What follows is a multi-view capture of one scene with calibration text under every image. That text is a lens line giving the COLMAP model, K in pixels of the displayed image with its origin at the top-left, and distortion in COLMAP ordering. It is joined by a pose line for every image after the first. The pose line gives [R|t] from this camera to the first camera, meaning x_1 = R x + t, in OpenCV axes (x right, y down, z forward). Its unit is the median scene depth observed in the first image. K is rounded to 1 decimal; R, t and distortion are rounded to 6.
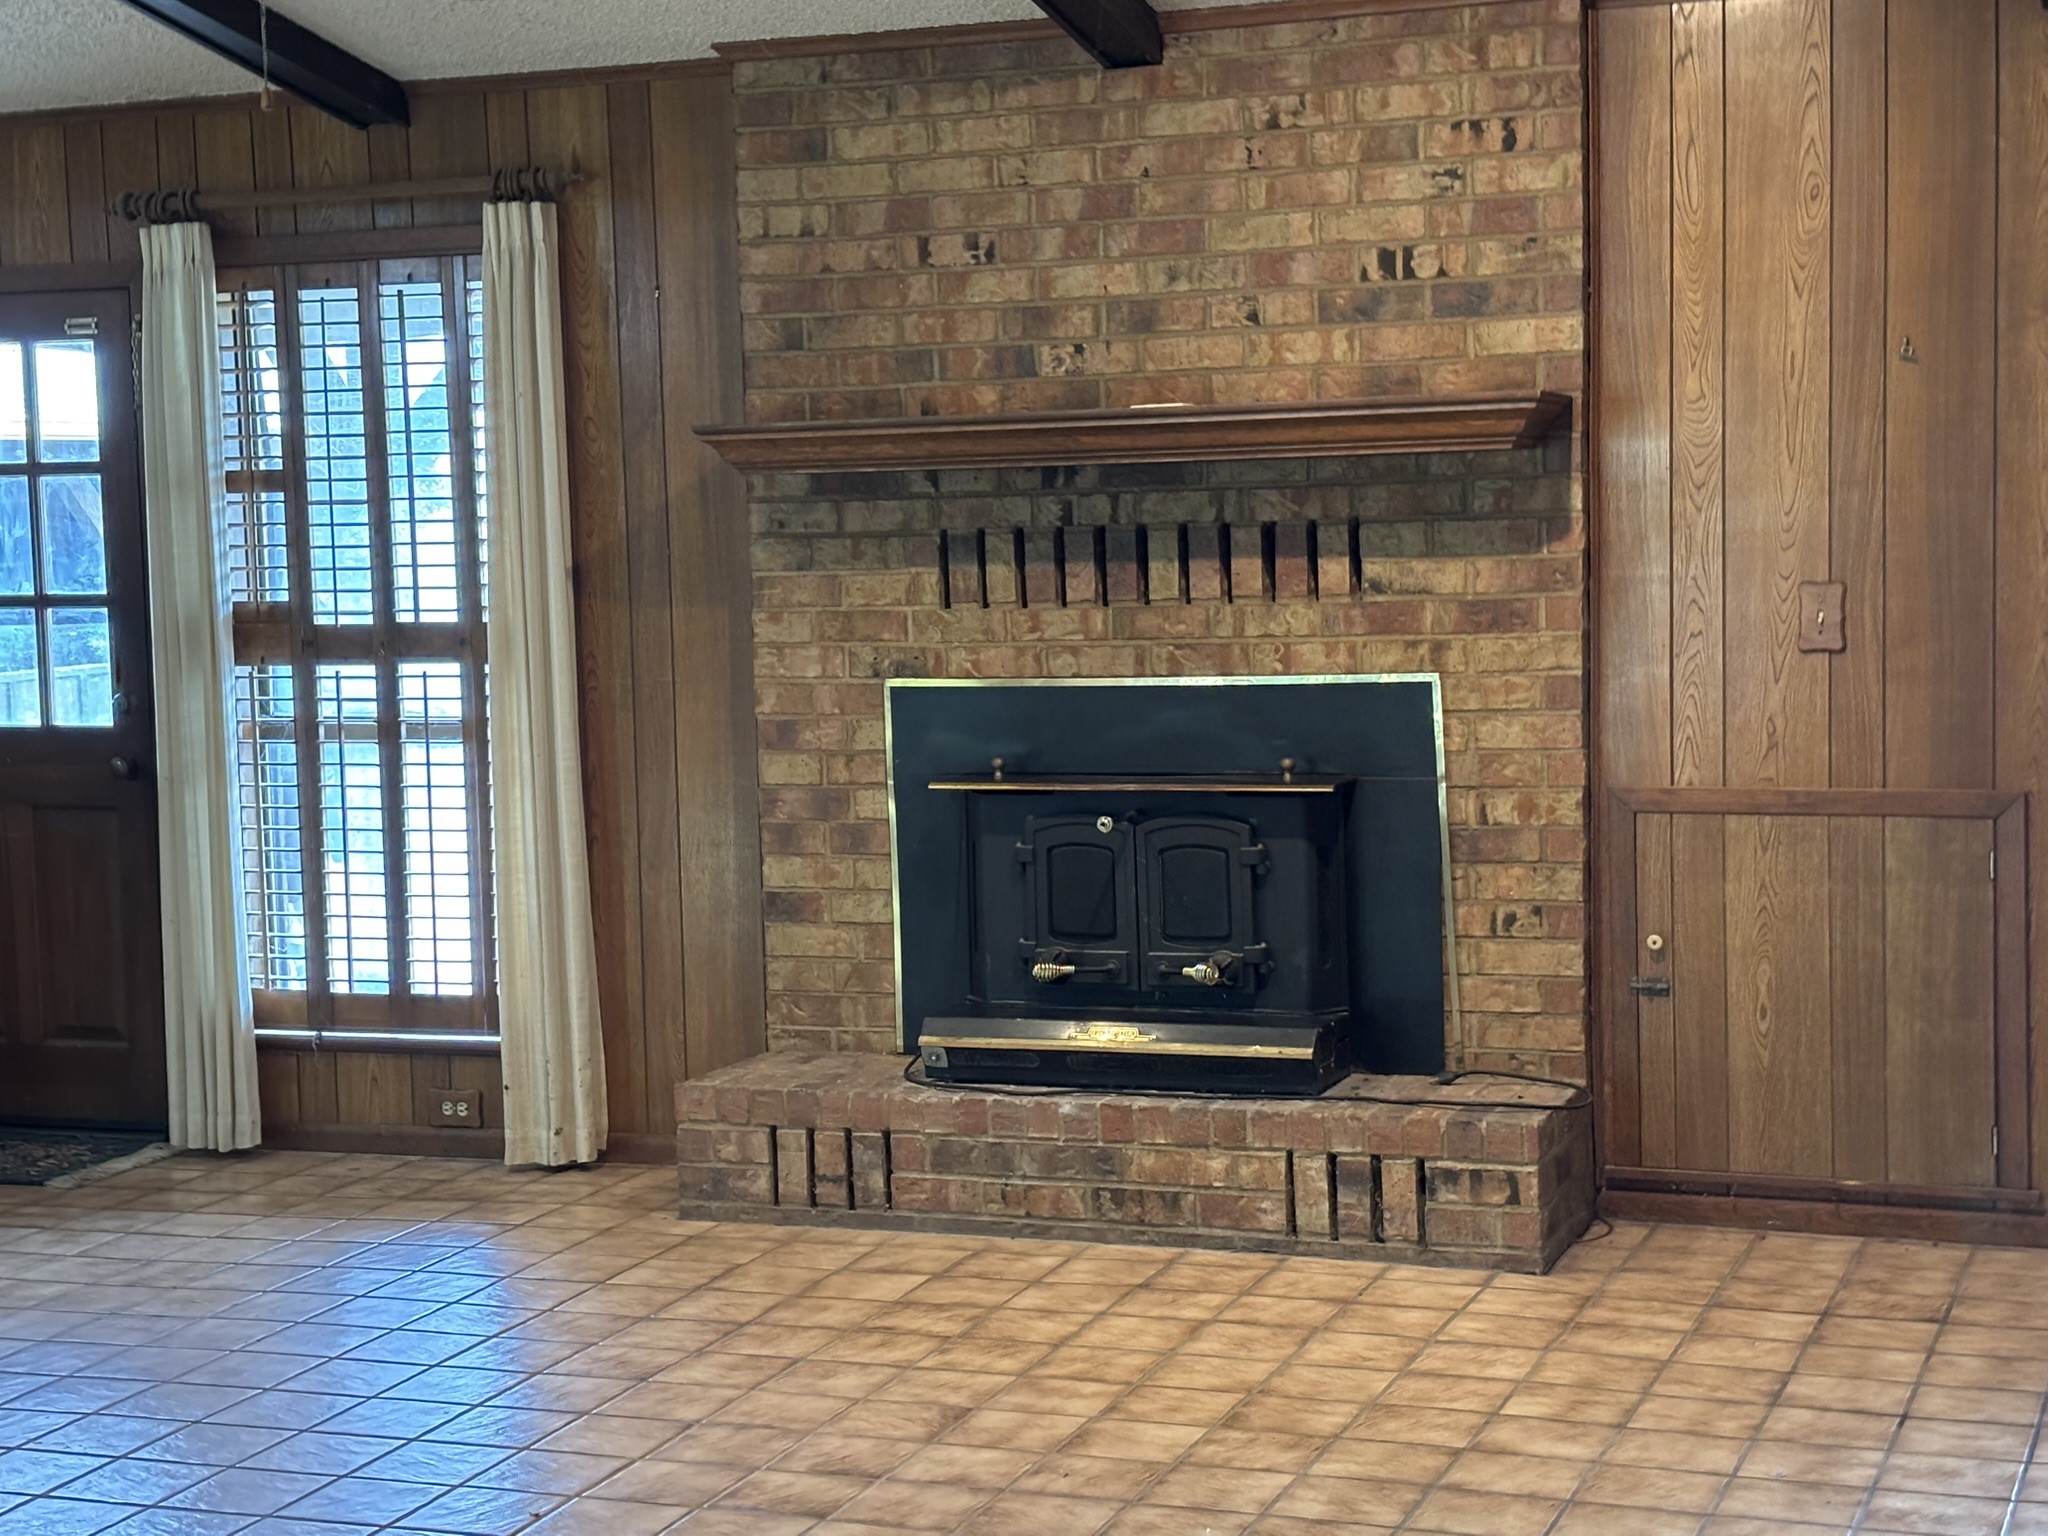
lens RADIAL K [[3302.4, 0, 1071.2], [0, 3302.4, 786.8], [0, 0, 1]] dist [0.151482, 0.000000]
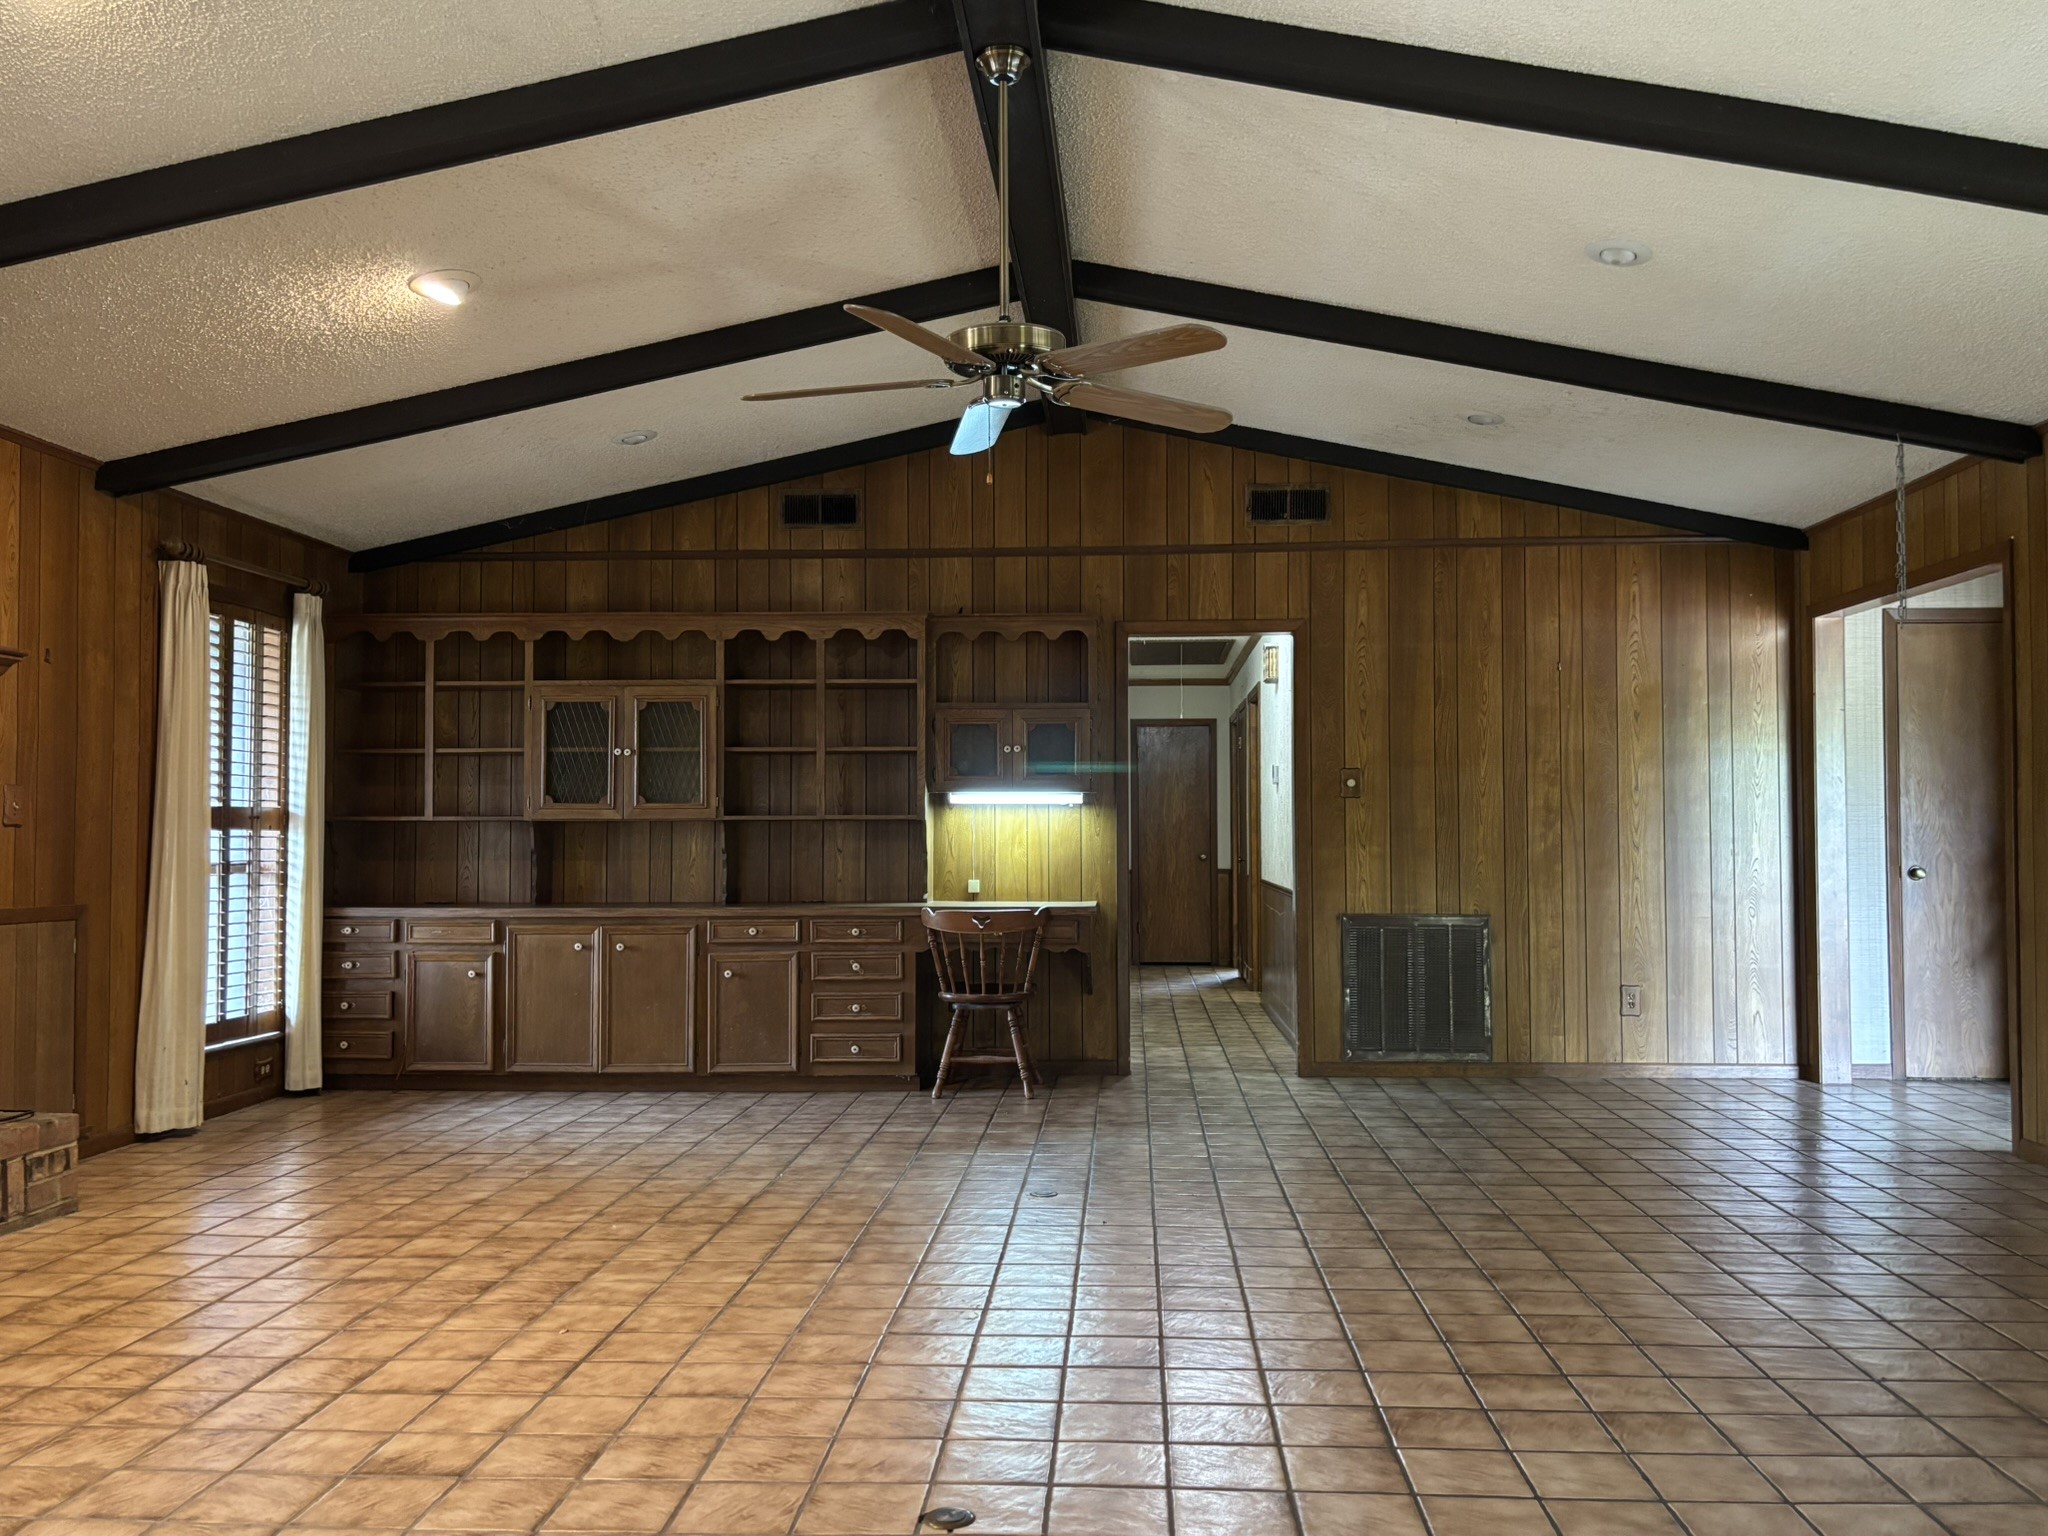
lens RADIAL K [[1595.5, 0, 1040.2], [0, 1595.5, 760.8], [0, 0, 1]] dist [0.074608, -0.036774]
pose [[-0.292329, 0.065942, 0.954042, -0.722486], [0.085576, 0.995421, -0.042580, 0.006877], [-0.952481, 0.069196, -0.296634, 0.756228]]
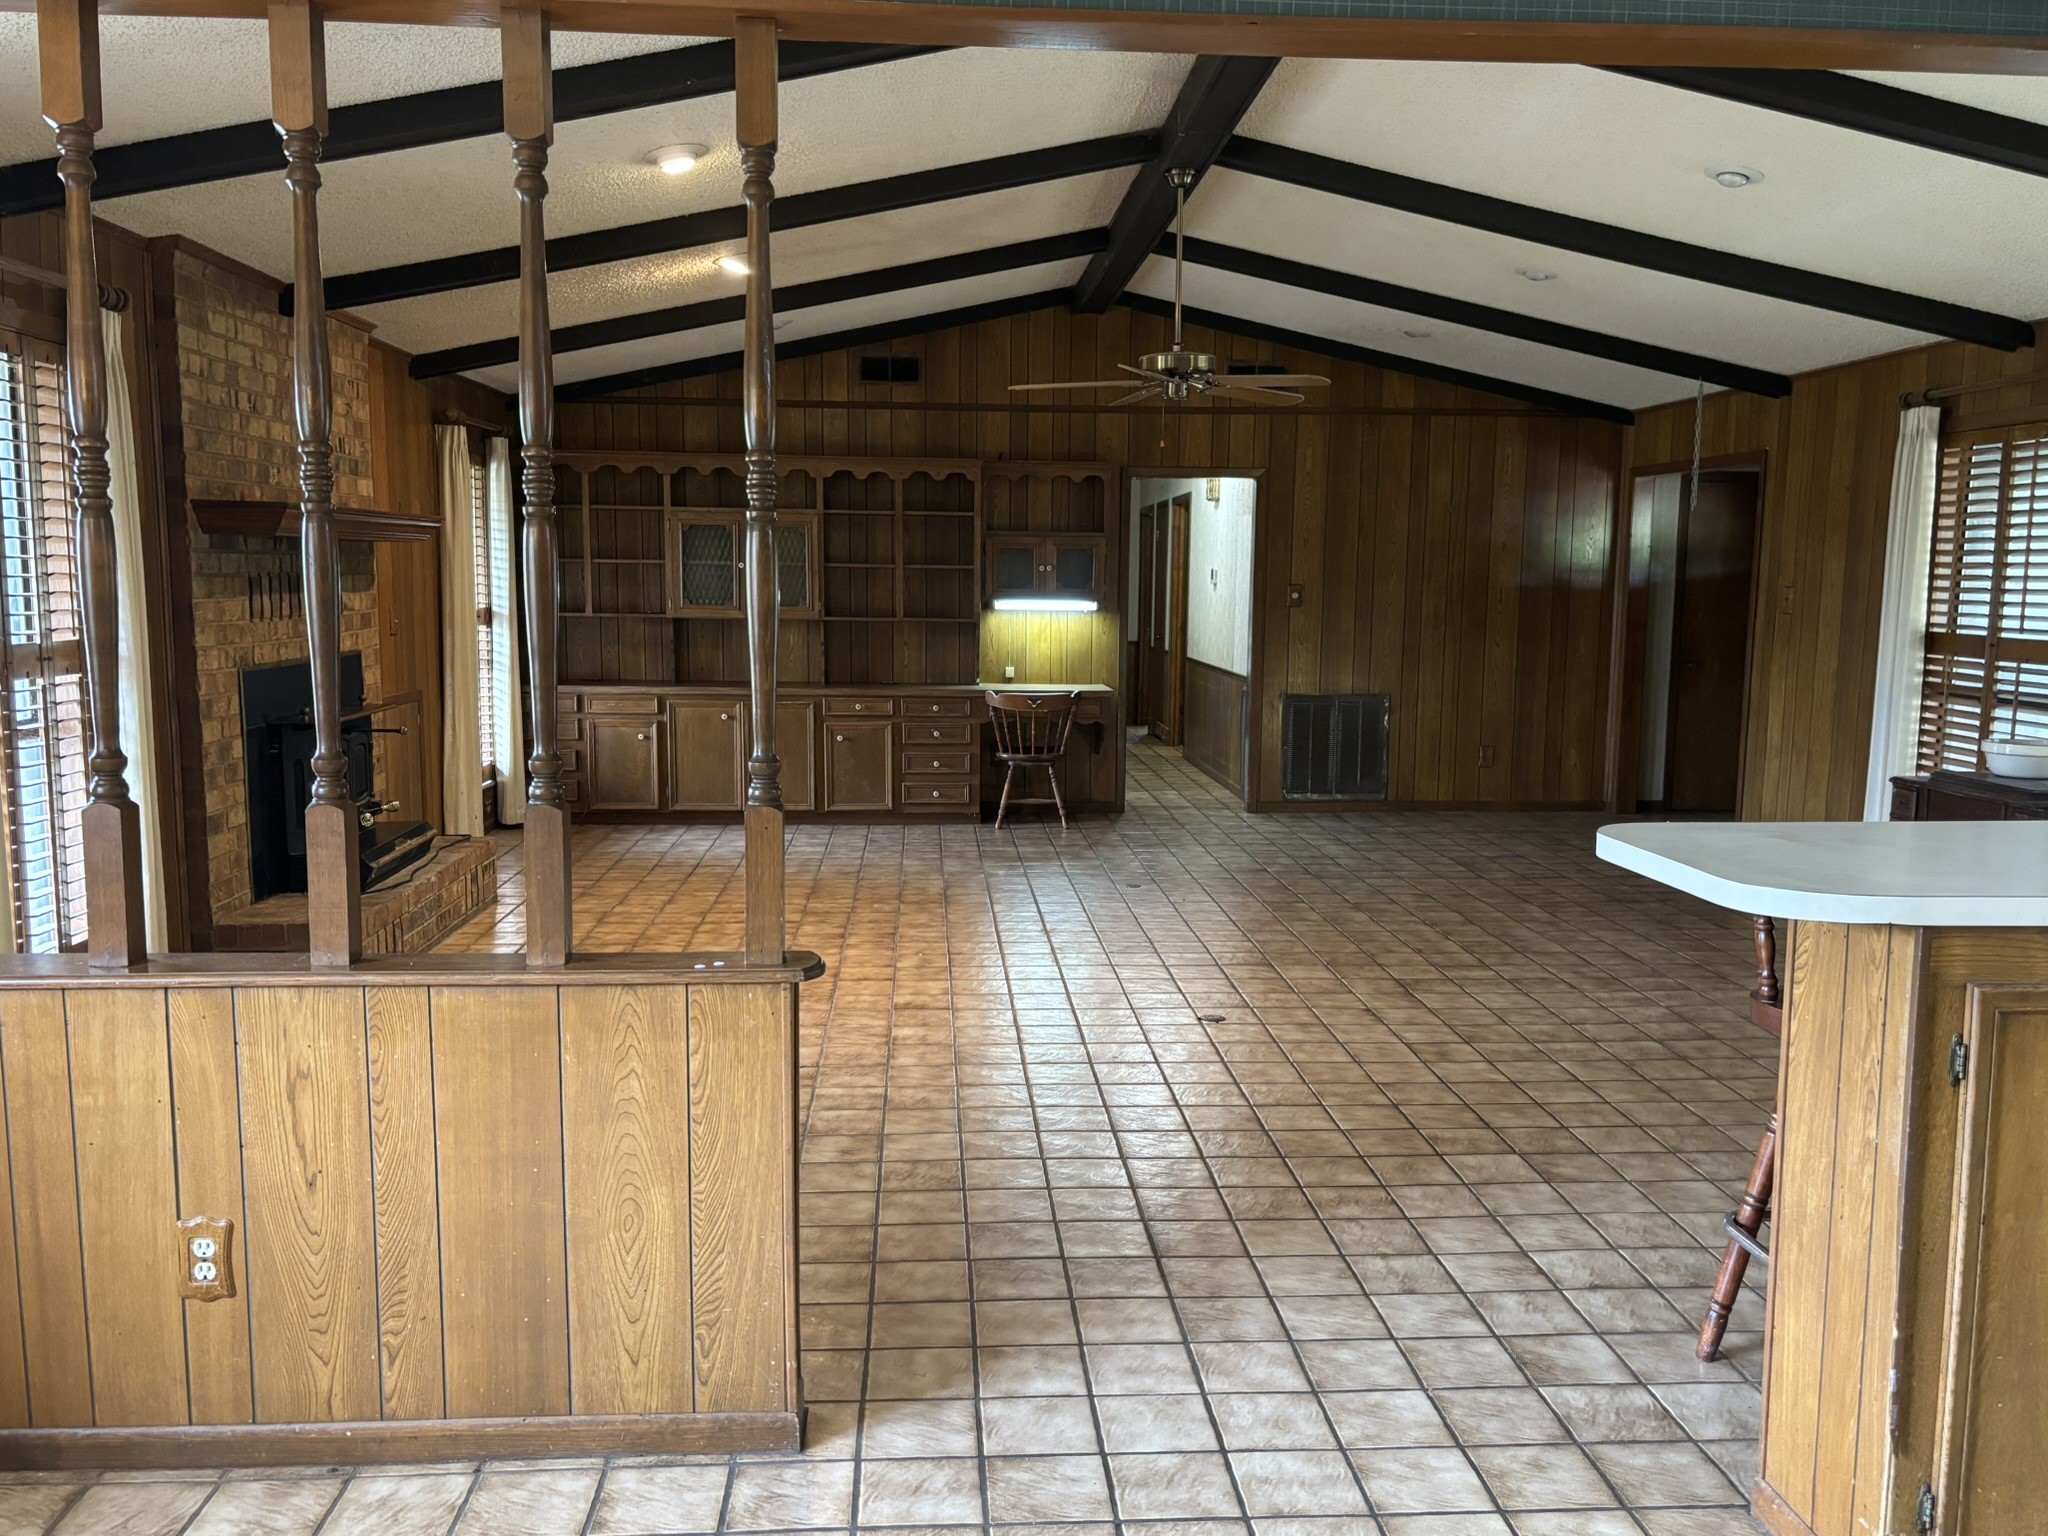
lens RADIAL K [[1671.2, 0, 1015.2], [0, 1671.2, 779.9], [0, 0, 1]] dist [0.062702, -0.031723]
pose [[-0.404589, -0.096948, 0.909345, -1.043067], [0.071348, 0.987988, 0.137076, -0.069424], [-0.911711, 0.120339, -0.392812, 1.086348]]
